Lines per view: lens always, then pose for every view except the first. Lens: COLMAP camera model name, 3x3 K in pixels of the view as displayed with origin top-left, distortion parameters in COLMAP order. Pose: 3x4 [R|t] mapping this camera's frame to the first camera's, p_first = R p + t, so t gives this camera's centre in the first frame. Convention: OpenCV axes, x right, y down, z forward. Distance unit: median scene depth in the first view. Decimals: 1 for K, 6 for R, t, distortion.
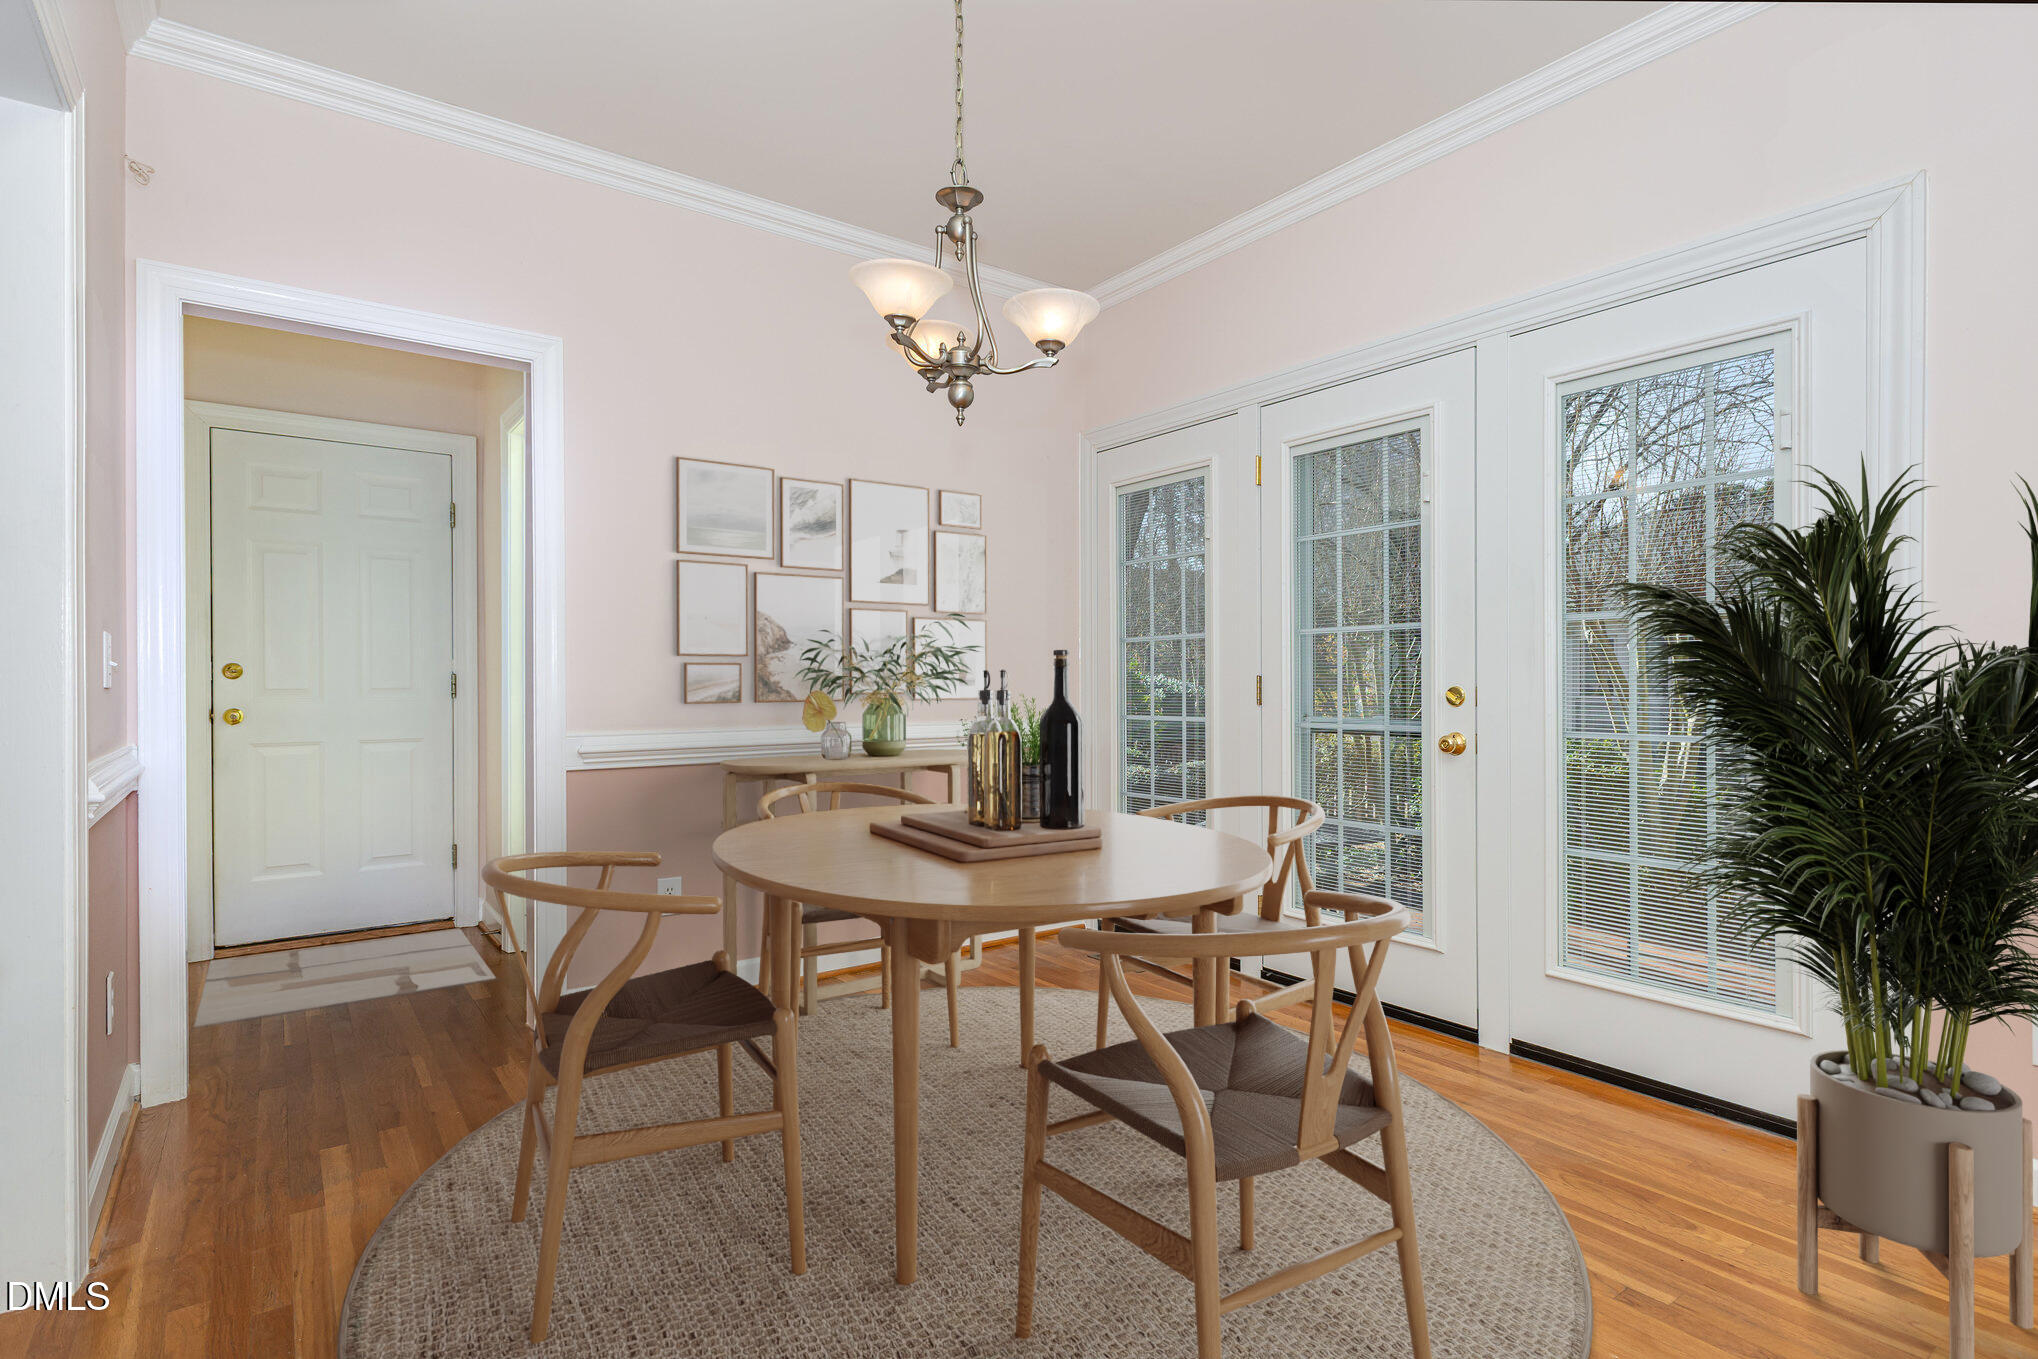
lens RADIAL K [[965.1, 0, 1027.1], [0, 965.1, 669.8], [0, 0, 1]] dist [-0.006248, -0.000704]
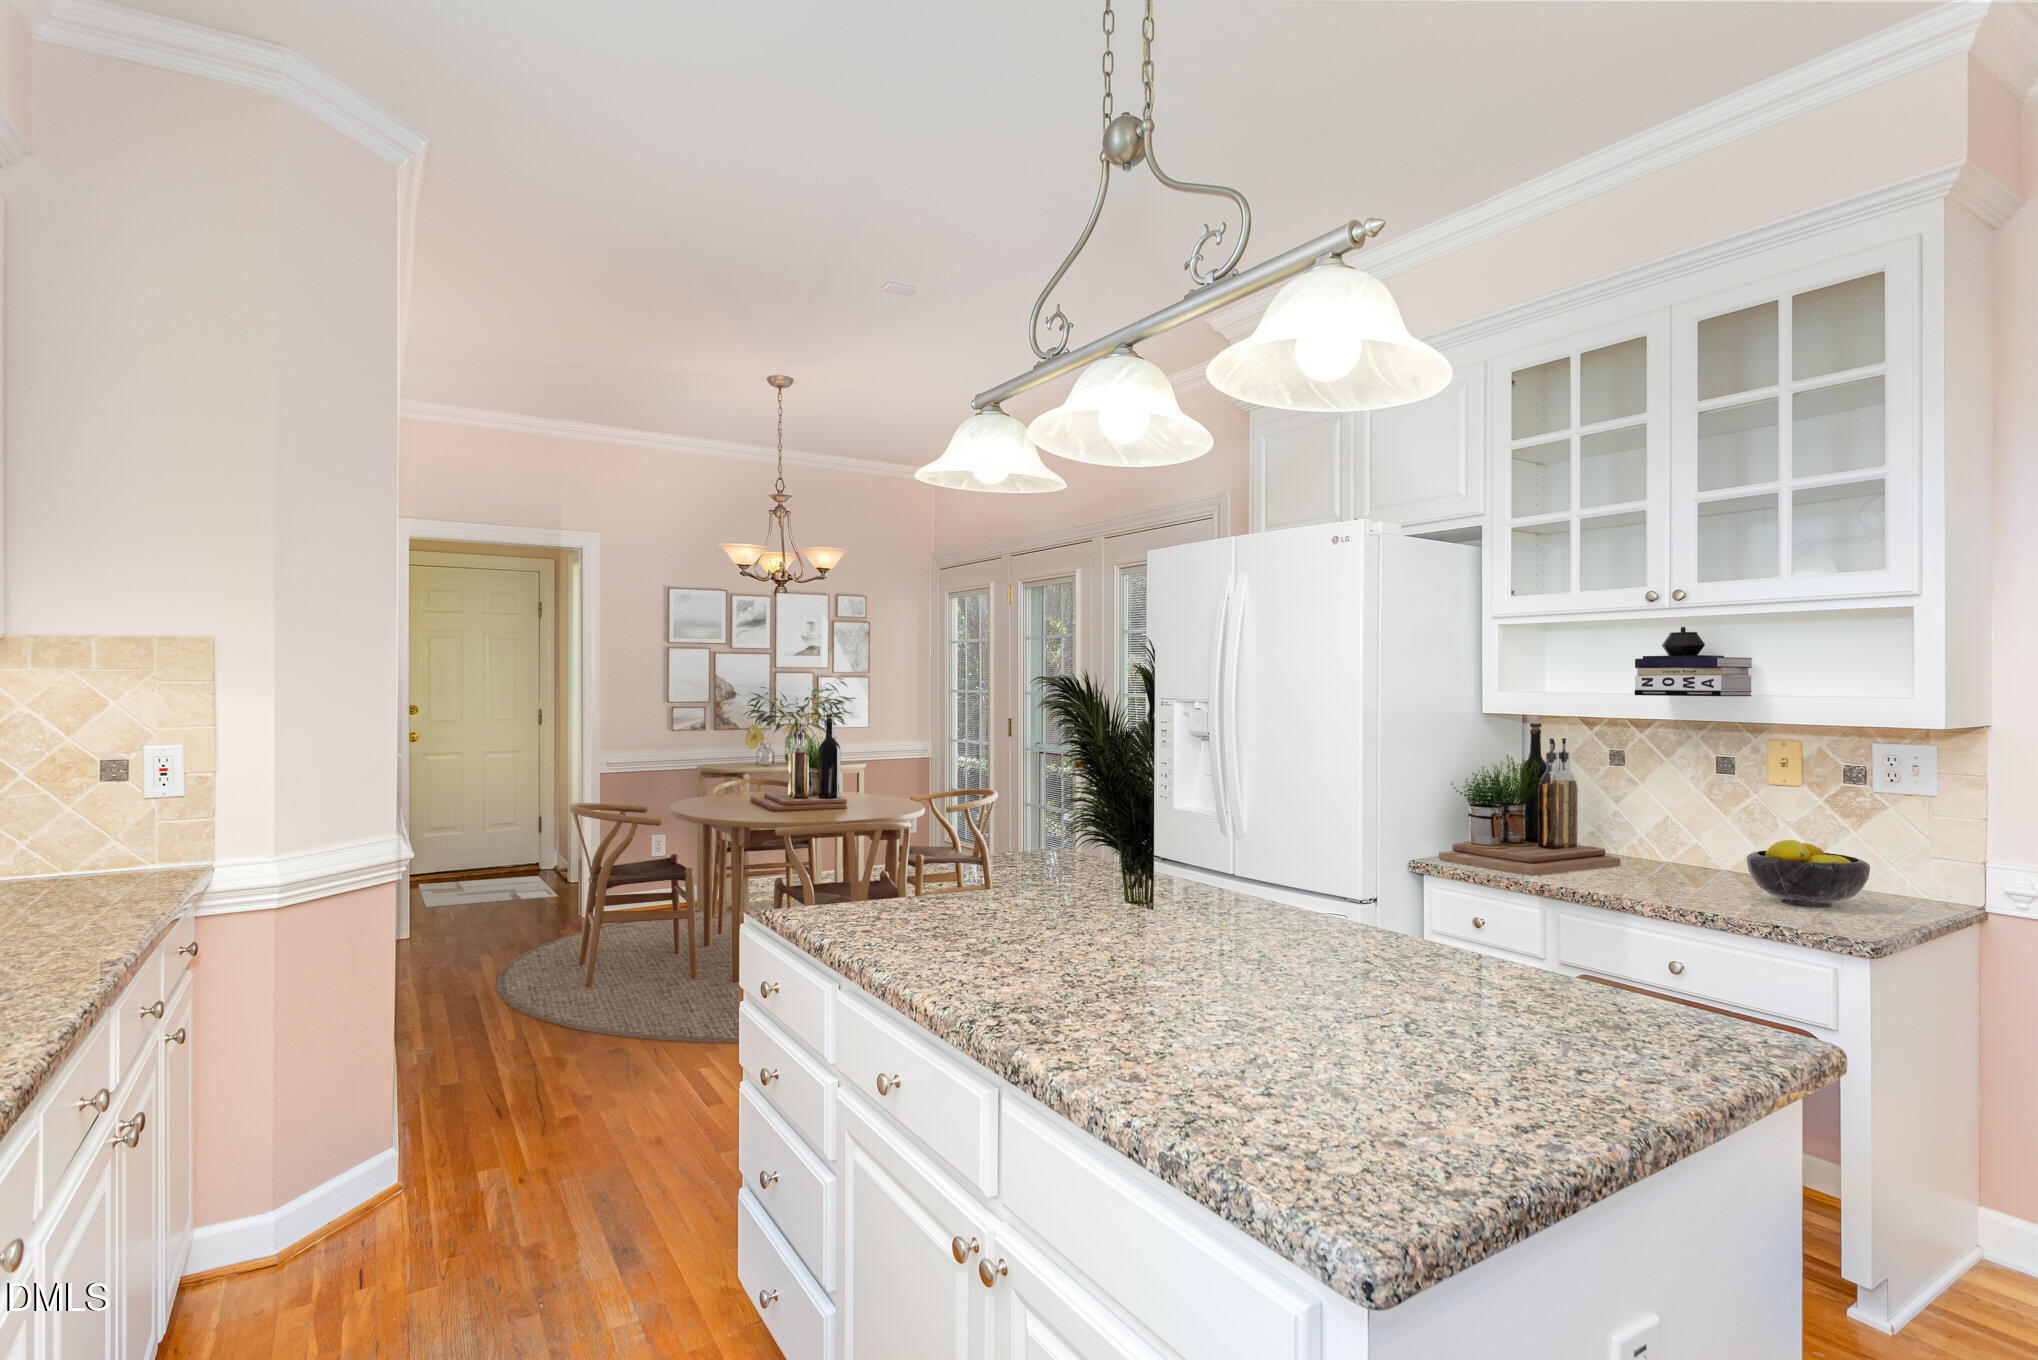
lens RADIAL K [[1028.0, 0, 1033.1], [0, 1028.0, 678.7], [0, 0, 1]] dist [0.000211, 0.000439]
pose [[0.997785, 0.010359, -0.065705, 0.382503], [-0.010121, 0.999941, 0.003947, -0.067369], [0.065742, -0.003273, 0.997831, -0.734114]]
